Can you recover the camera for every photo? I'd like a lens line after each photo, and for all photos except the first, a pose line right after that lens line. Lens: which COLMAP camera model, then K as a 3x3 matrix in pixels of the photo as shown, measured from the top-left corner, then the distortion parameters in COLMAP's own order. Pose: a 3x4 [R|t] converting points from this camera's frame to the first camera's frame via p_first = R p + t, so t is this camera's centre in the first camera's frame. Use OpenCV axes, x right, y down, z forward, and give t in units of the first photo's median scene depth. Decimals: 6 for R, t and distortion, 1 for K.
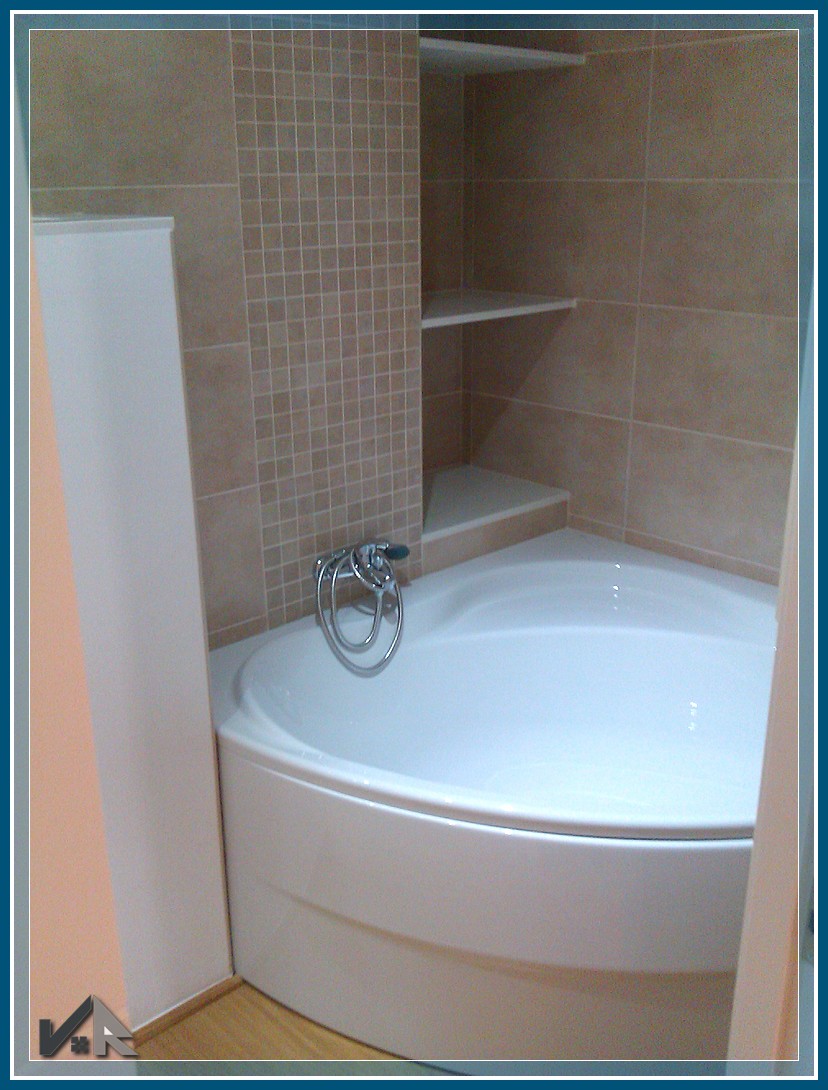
lens RADIAL K [[1024.9, 0, 414.0], [0, 1024.9, 545.0], [0, 0, 1]] dist [0.014034, 0.005584]
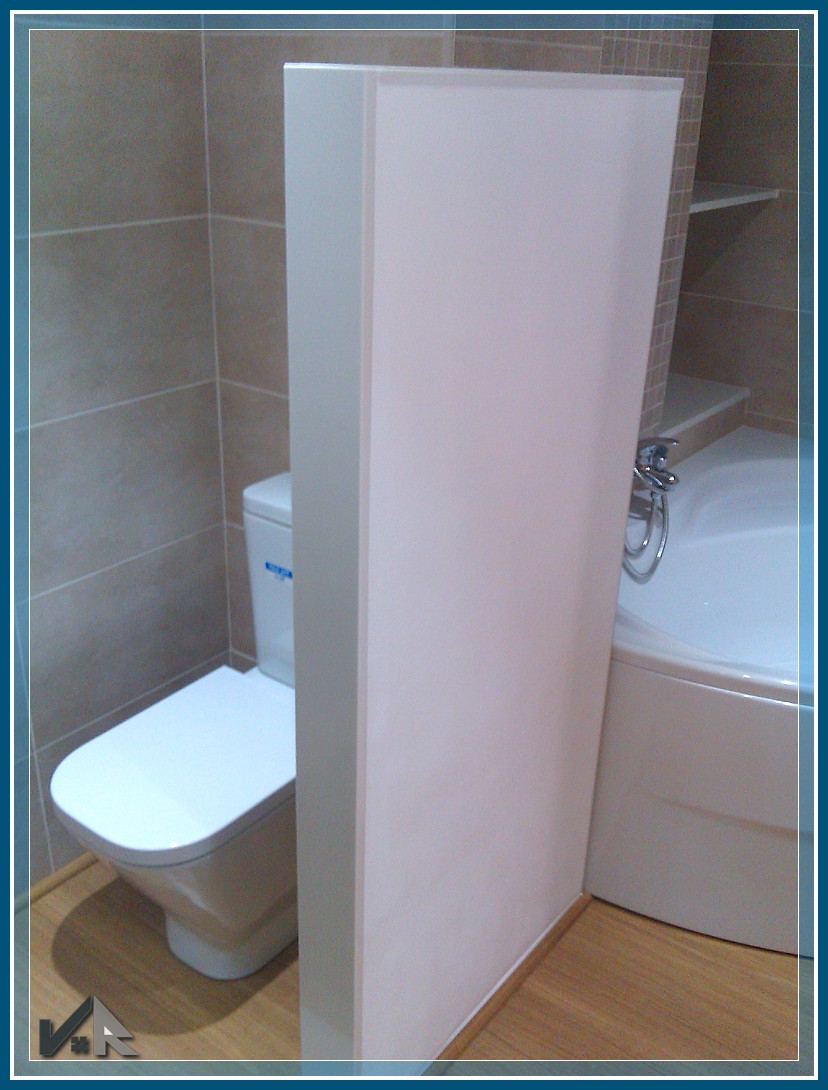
lens RADIAL K [[1035.8, 0, 414.0], [0, 1035.8, 545.0], [0, 0, 1]] dist [0.141888, -0.426924]
pose [[0.974319, -0.035030, 0.222432, -0.472994], [0.014212, 0.995422, 0.094512, -0.002610], [-0.224724, -0.088924, 0.970356, 0.094247]]
